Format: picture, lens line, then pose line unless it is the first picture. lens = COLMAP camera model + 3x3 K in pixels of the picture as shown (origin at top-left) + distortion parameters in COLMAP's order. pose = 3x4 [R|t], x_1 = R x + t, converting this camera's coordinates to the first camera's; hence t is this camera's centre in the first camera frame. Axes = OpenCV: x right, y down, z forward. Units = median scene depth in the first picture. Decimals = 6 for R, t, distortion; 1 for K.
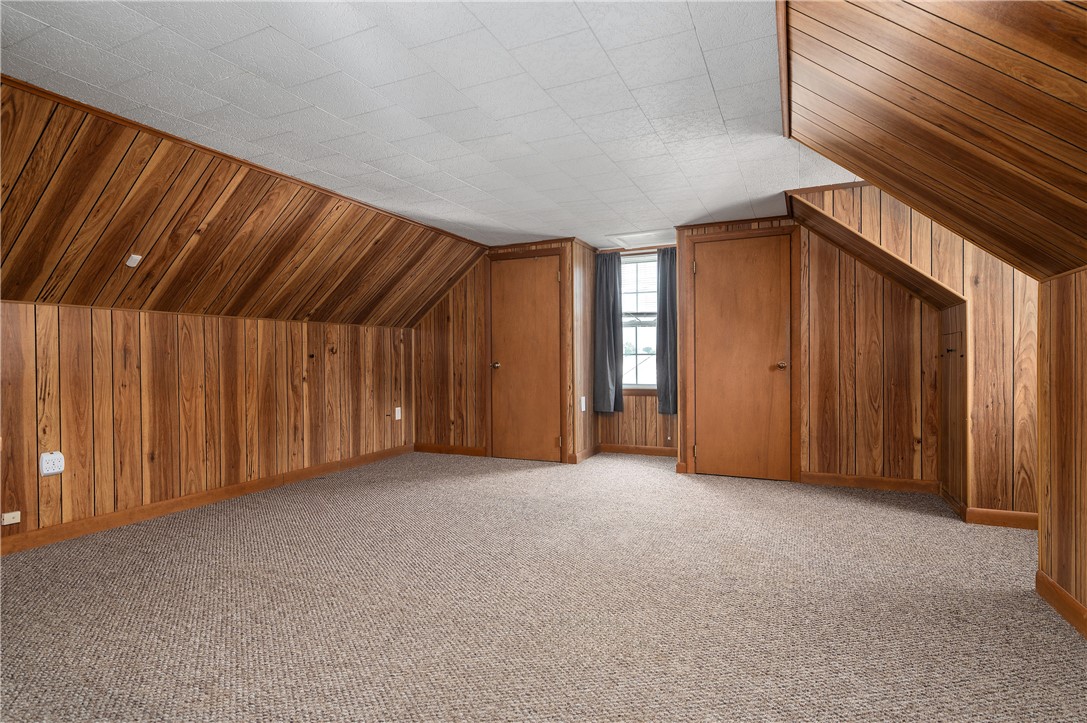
lens RADIAL K [[558.4, 0, 542.9], [0, 558.4, 360.8], [0, 0, 1]] dist [0.003024, -0.000041]
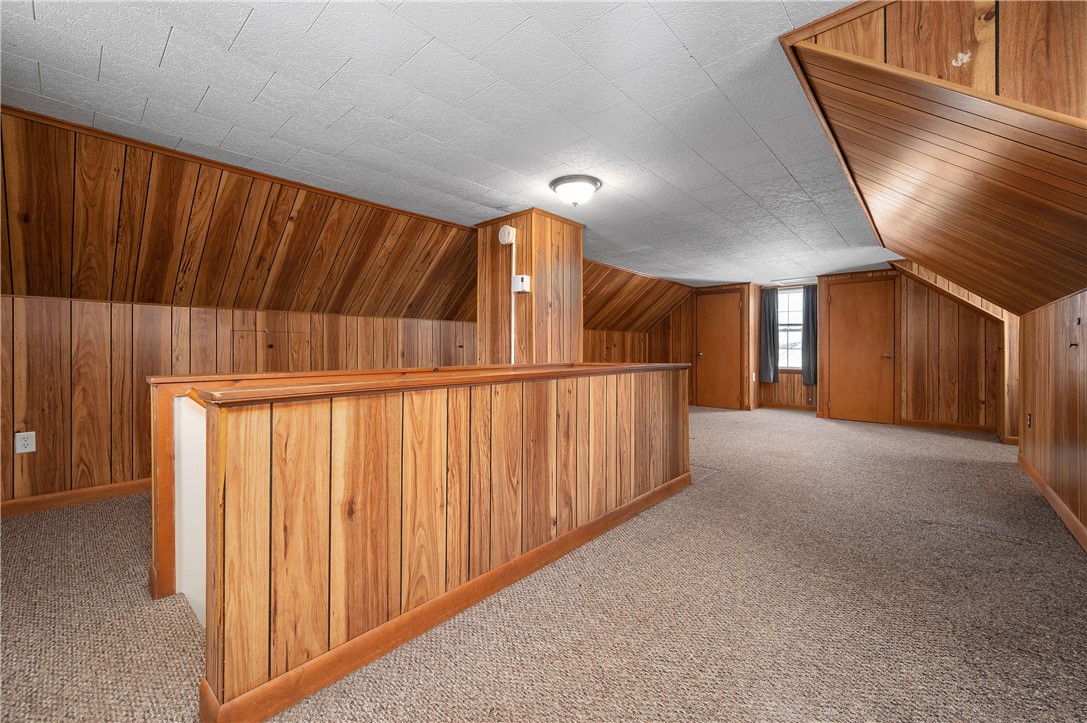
lens RADIAL K [[434.5, 0, 543.2], [0, 434.5, 347.0], [0, 0, 1]] dist [0.000267, -0.000272]
pose [[0.953127, 0.009315, -0.302428, -0.150875], [-0.012445, 0.999887, -0.008425, 0.003512], [0.302315, 0.011793, 0.953135, -0.501698]]
